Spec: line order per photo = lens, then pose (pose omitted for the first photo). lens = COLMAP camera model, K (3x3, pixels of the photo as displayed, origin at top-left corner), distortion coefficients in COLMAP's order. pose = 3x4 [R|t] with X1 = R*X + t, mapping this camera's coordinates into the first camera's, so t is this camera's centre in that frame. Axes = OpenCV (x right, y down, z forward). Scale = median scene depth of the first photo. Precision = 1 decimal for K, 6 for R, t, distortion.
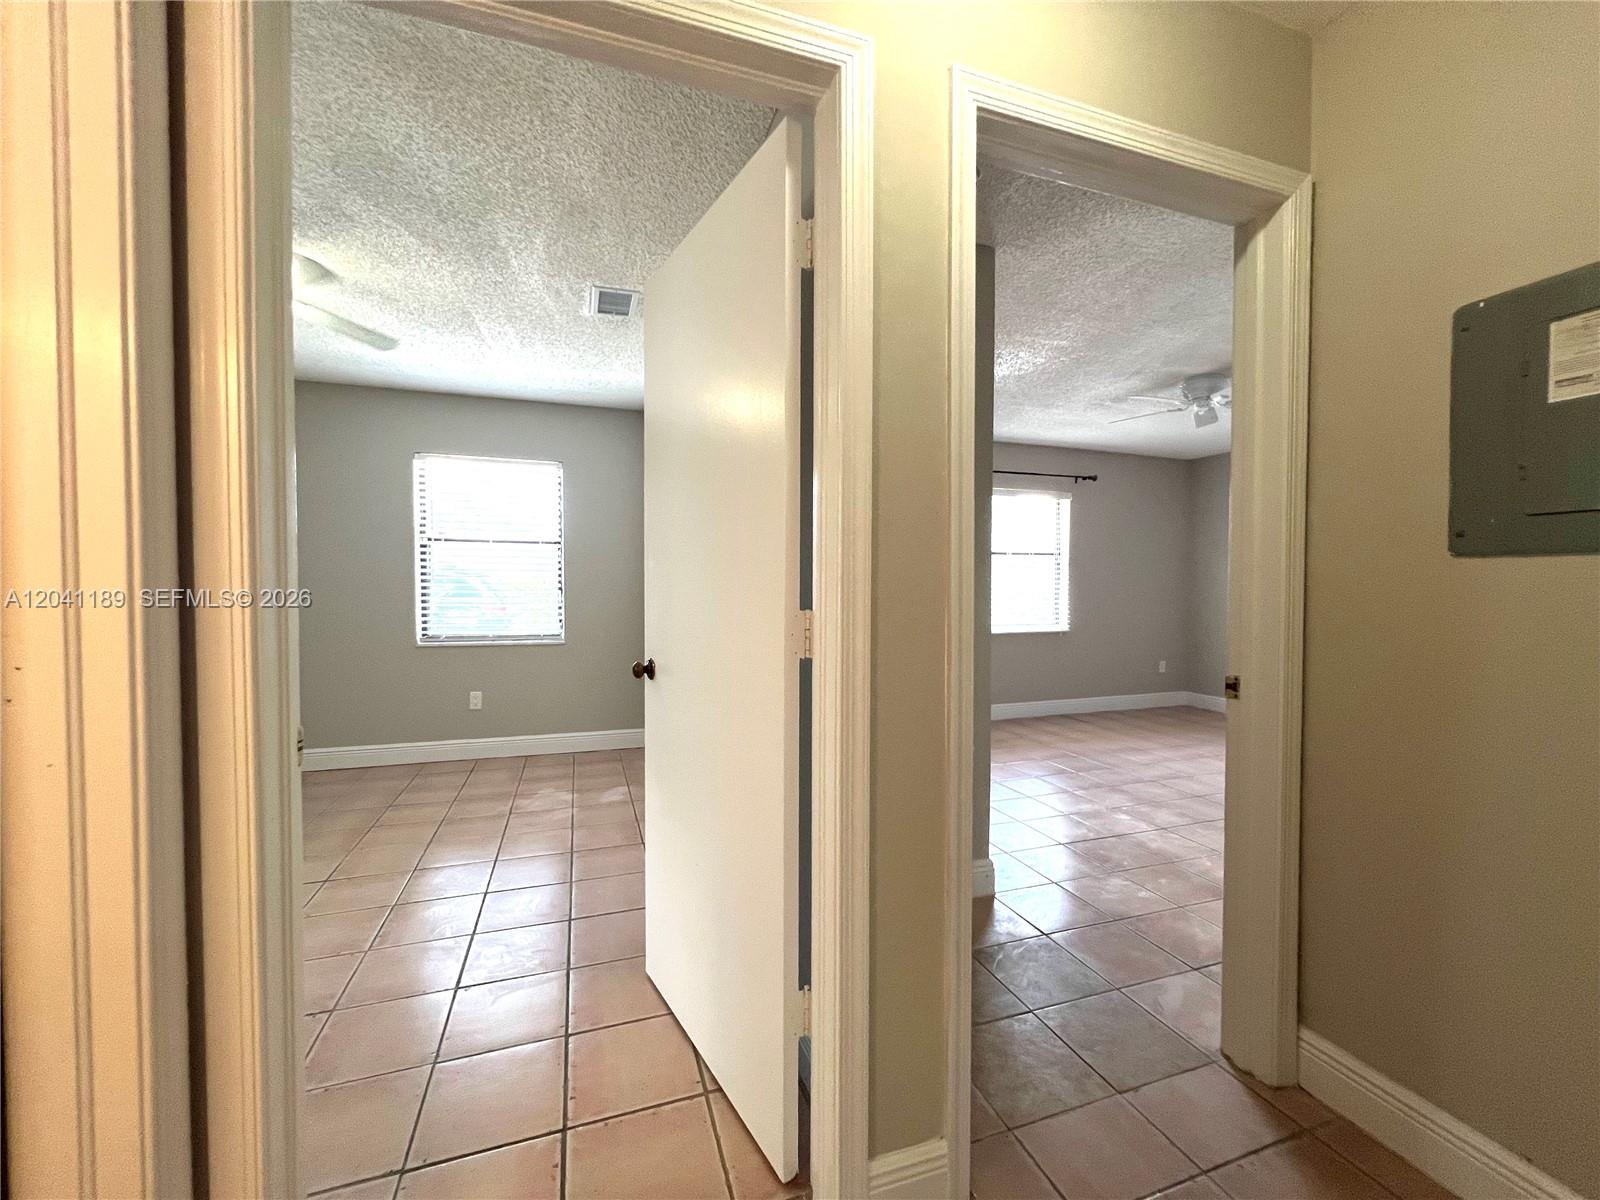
lens RADIAL K [[645.9, 0, 796.8], [0, 645.9, 600.7], [0, 0, 1]] dist [0.003242, 0.000102]
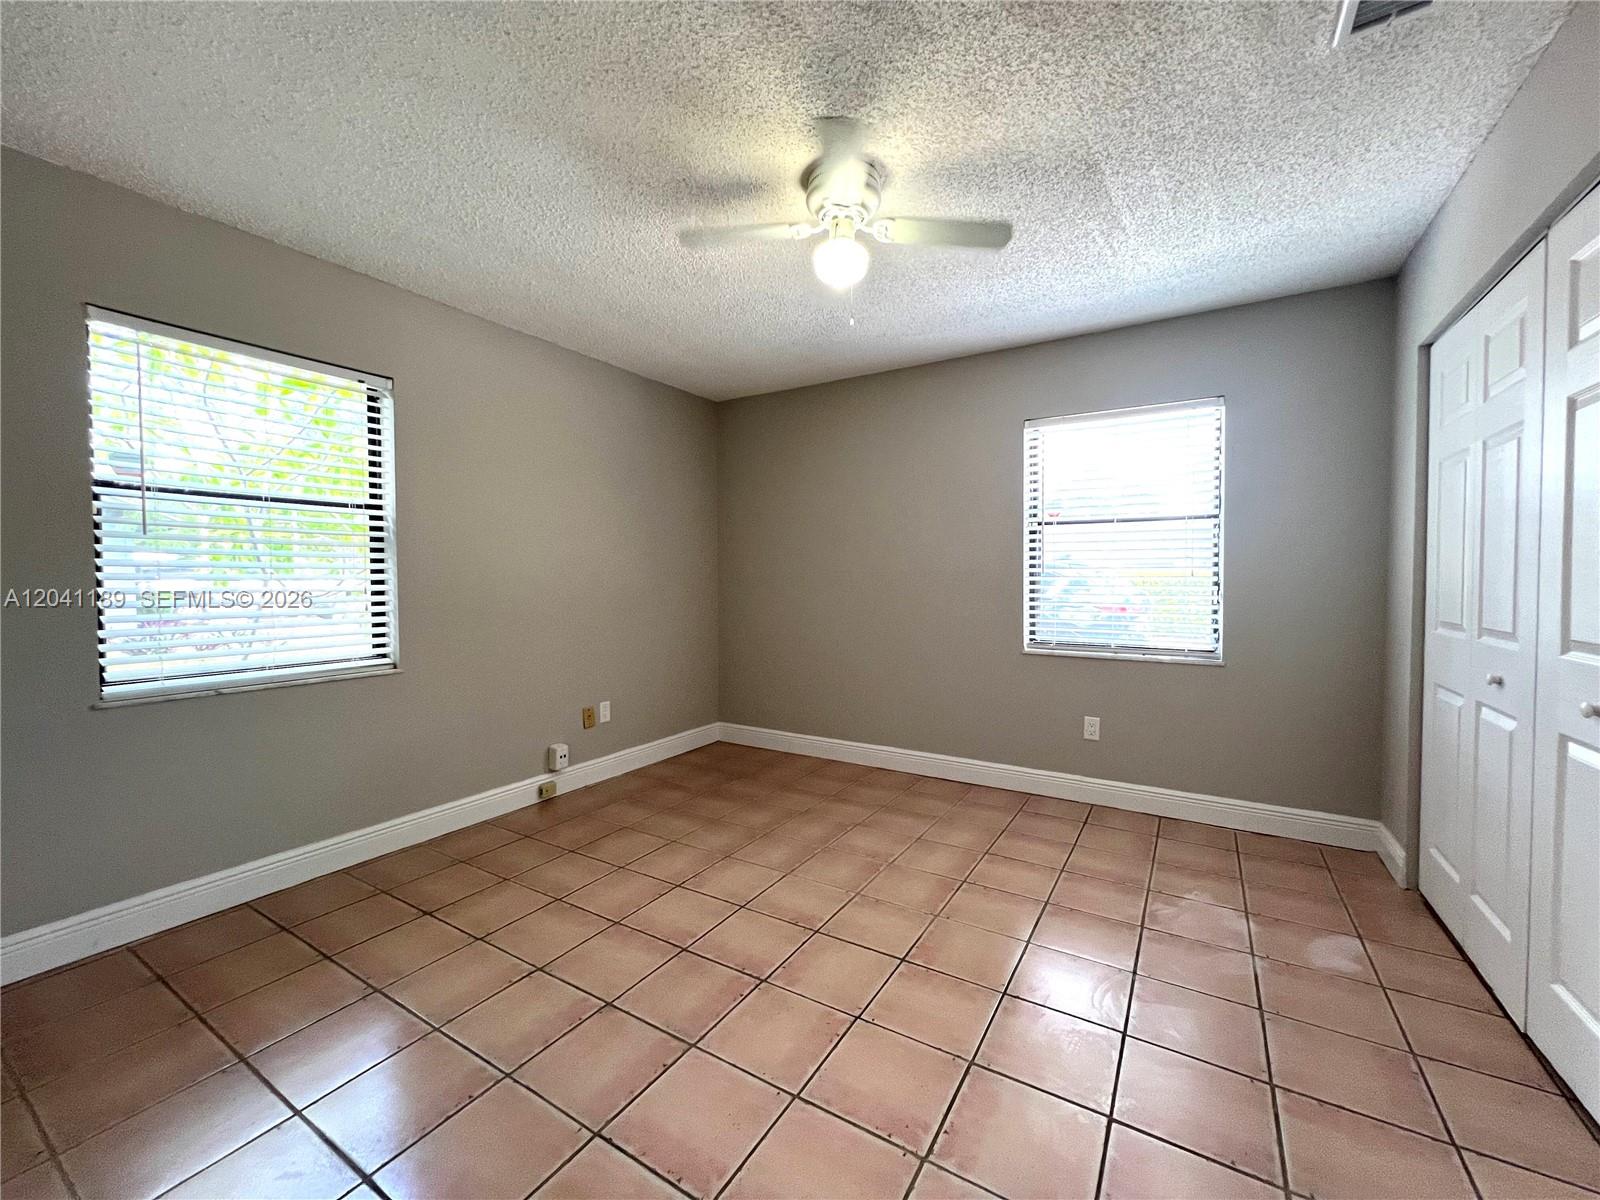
lens RADIAL K [[641.5, 0, 798.4], [0, 641.5, 597.5], [0, 0, 1]] dist [0.000169, -0.001030]
pose [[0.632498, 0.017051, -0.774374, -0.131079], [-0.012718, 0.999852, 0.011628, -0.006627], [0.774457, 0.002494, 0.632621, 0.249484]]
